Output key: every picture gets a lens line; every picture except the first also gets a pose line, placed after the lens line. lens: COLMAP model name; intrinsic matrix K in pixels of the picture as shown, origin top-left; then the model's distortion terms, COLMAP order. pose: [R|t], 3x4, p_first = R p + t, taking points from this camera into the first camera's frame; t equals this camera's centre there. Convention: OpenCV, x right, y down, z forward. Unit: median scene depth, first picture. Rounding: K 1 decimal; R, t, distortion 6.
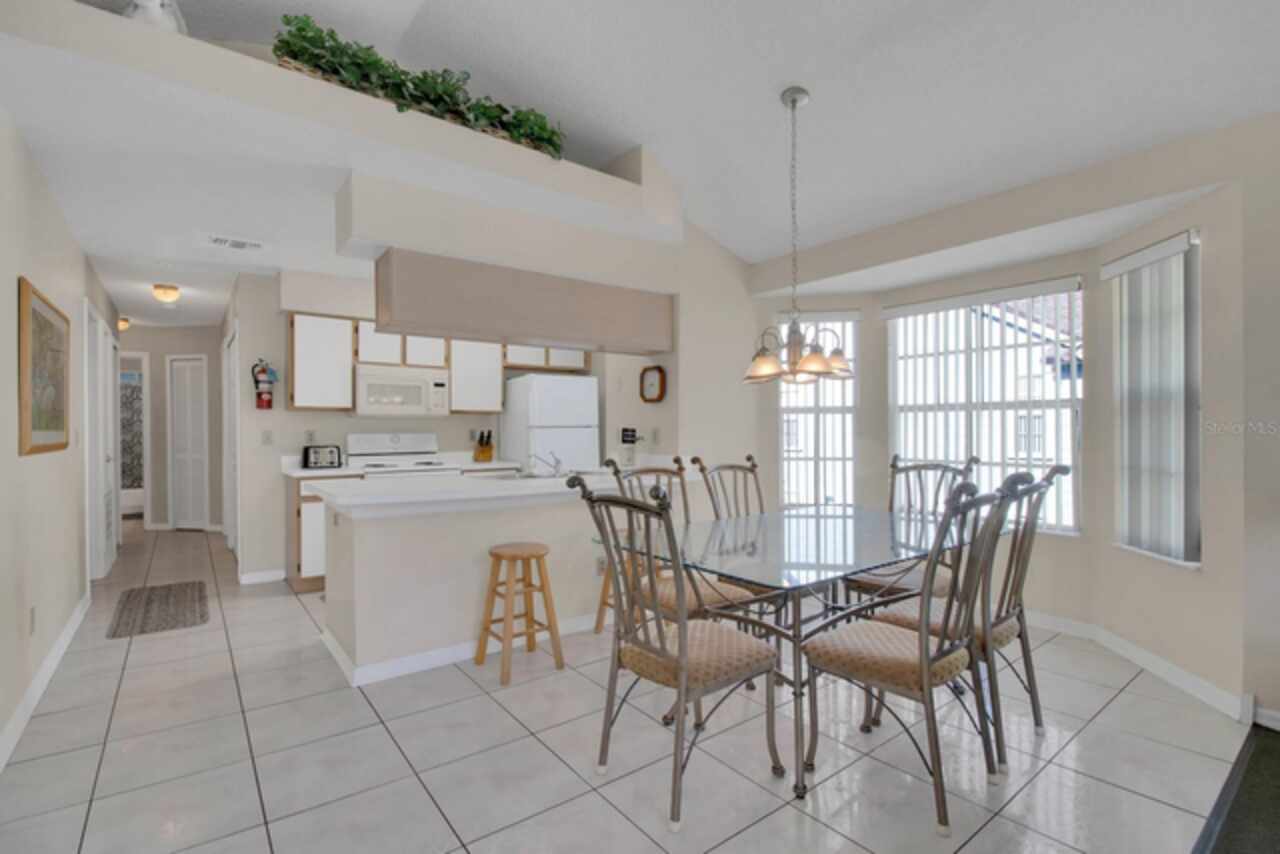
lens RADIAL K [[598.5, 0, 640.0], [0, 598.5, 427.0], [0, 0, 1]] dist [-0.000027, -0.000455]
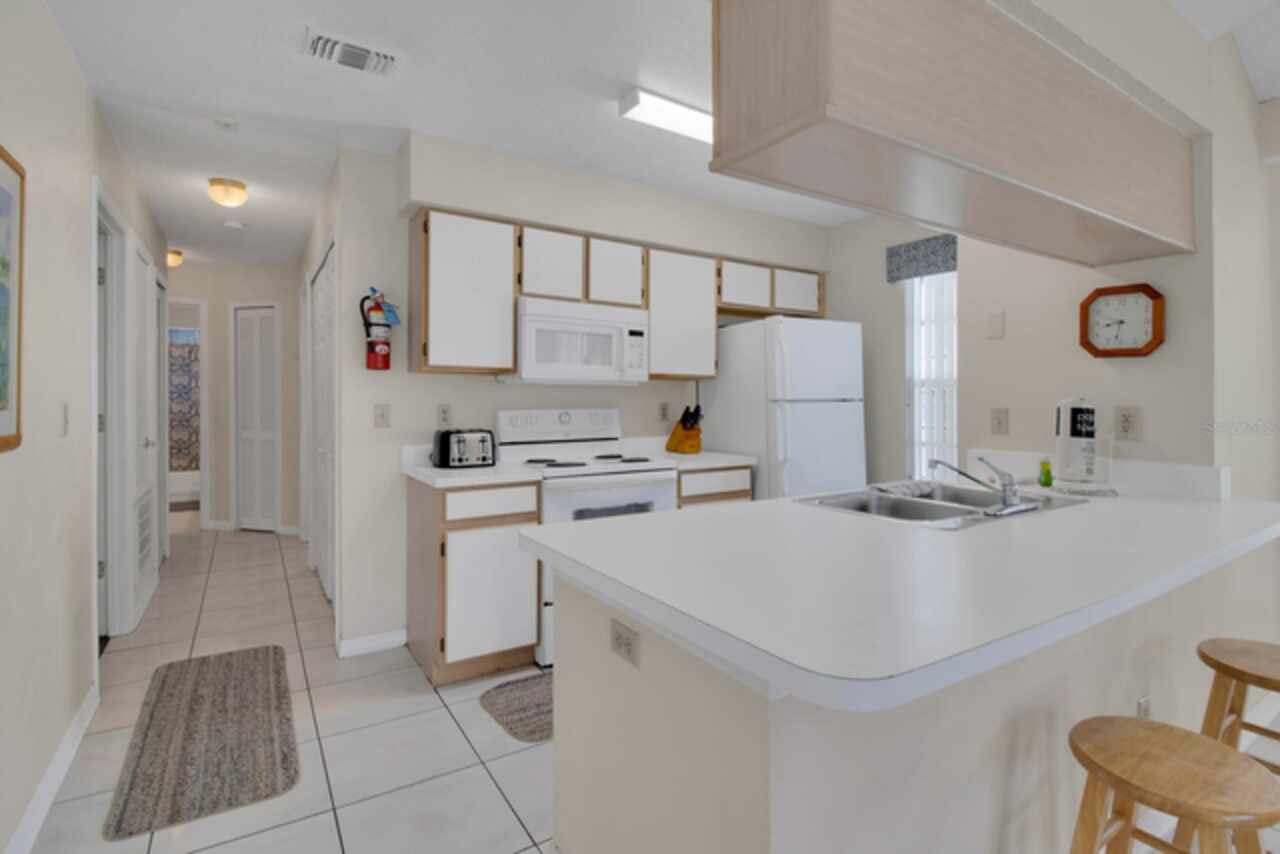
lens RADIAL K [[599.7, 0, 640.7], [0, 599.7, 397.1], [0, 0, 1]] dist [0.000863, -0.000456]
pose [[0.997442, 0.005890, -0.071244, -0.309978], [-0.005716, 0.999980, 0.002646, -0.004877], [0.071258, -0.002232, 0.997455, 0.399655]]
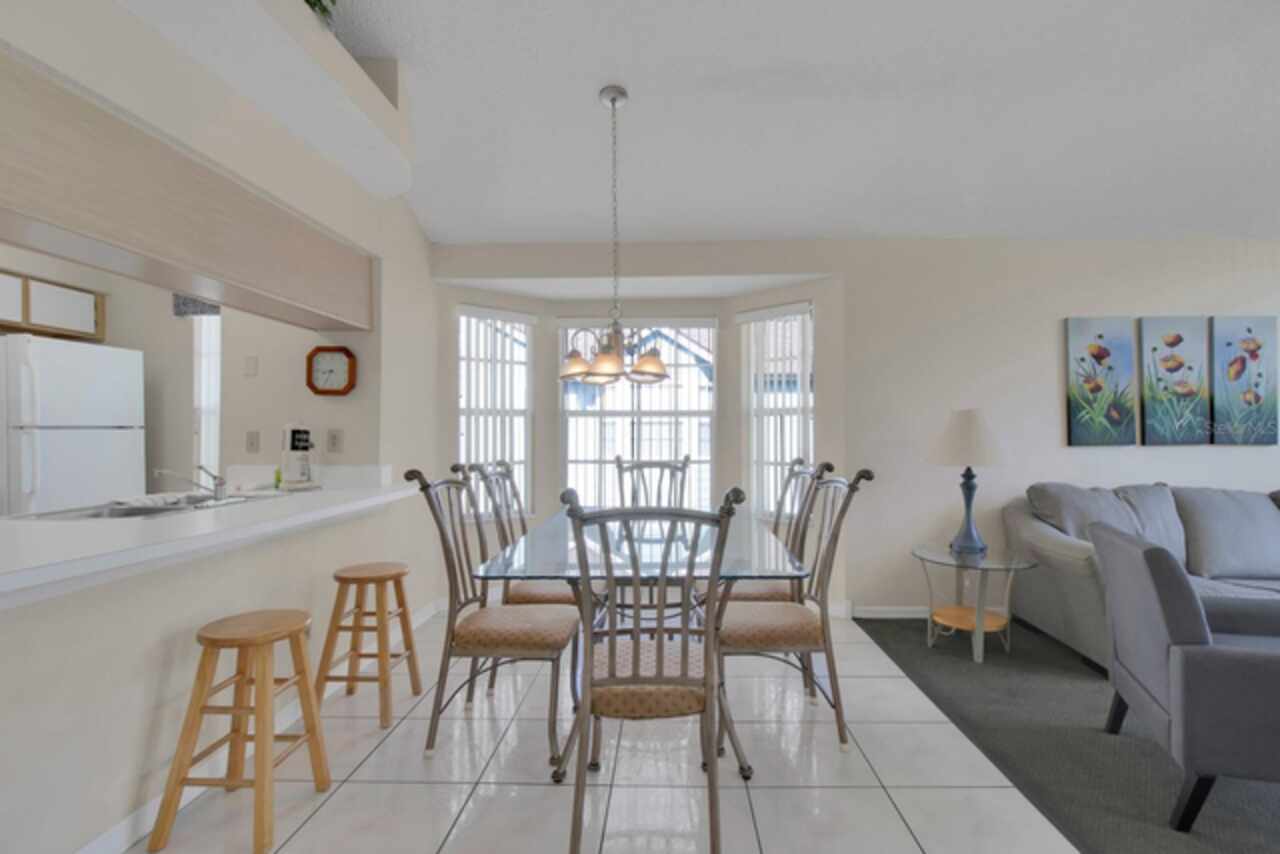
lens RADIAL K [[615.6, 0, 640.0], [0, 615.6, 427.0], [0, 0, 1]] dist [-0.001815, -0.000758]
pose [[0.640556, 0.010858, 0.767835, -0.281699], [-0.003524, 0.999931, -0.011200, 0.005275], [-0.767904, 0.004469, 0.640550, 0.182021]]
